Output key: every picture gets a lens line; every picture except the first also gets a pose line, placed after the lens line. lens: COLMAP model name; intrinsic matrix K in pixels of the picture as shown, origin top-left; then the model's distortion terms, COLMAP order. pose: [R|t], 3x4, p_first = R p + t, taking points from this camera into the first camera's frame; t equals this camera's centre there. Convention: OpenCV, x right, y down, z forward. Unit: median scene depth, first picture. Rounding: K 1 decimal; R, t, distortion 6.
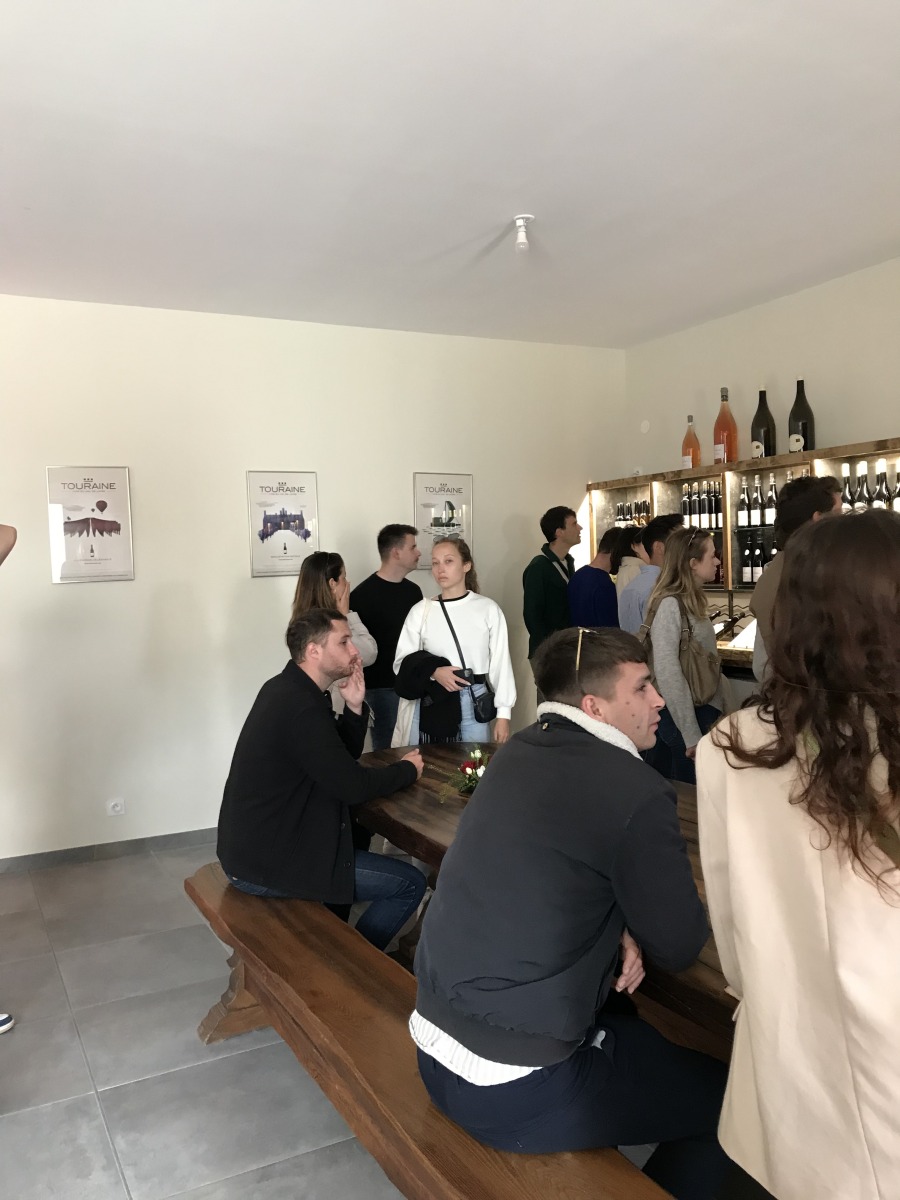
lens RADIAL K [[986.0, 0, 451.3], [0, 986.0, 607.0], [0, 0, 1]] dist [0.123871, -0.381306]
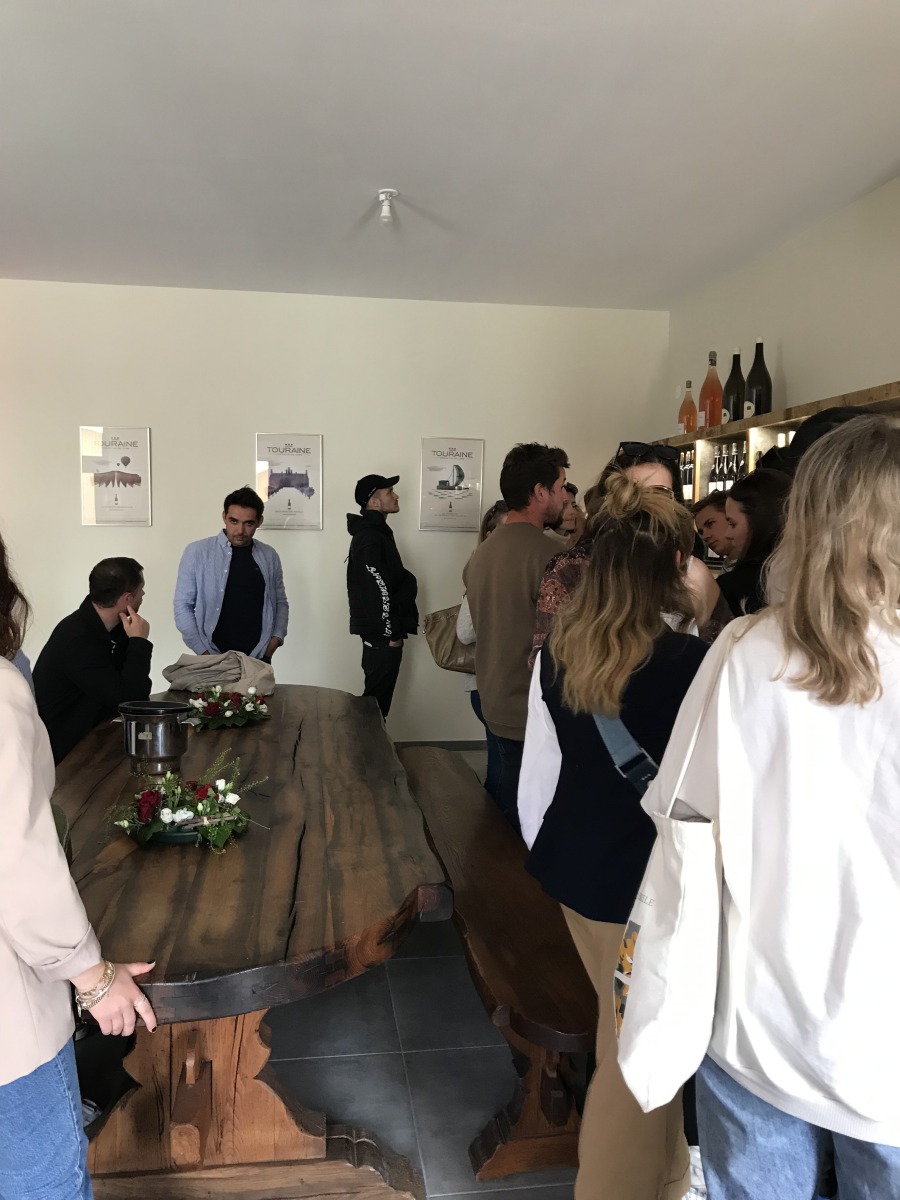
lens RADIAL K [[986.0, 0, 451.3], [0, 986.0, 607.0], [0, 0, 1]] dist [0.123871, -0.381306]
pose [[0.941917, 0.071132, -0.328226, 0.375459], [-0.059254, 0.997180, 0.046062, -0.006917], [0.330576, -0.023938, 0.943476, 0.020328]]
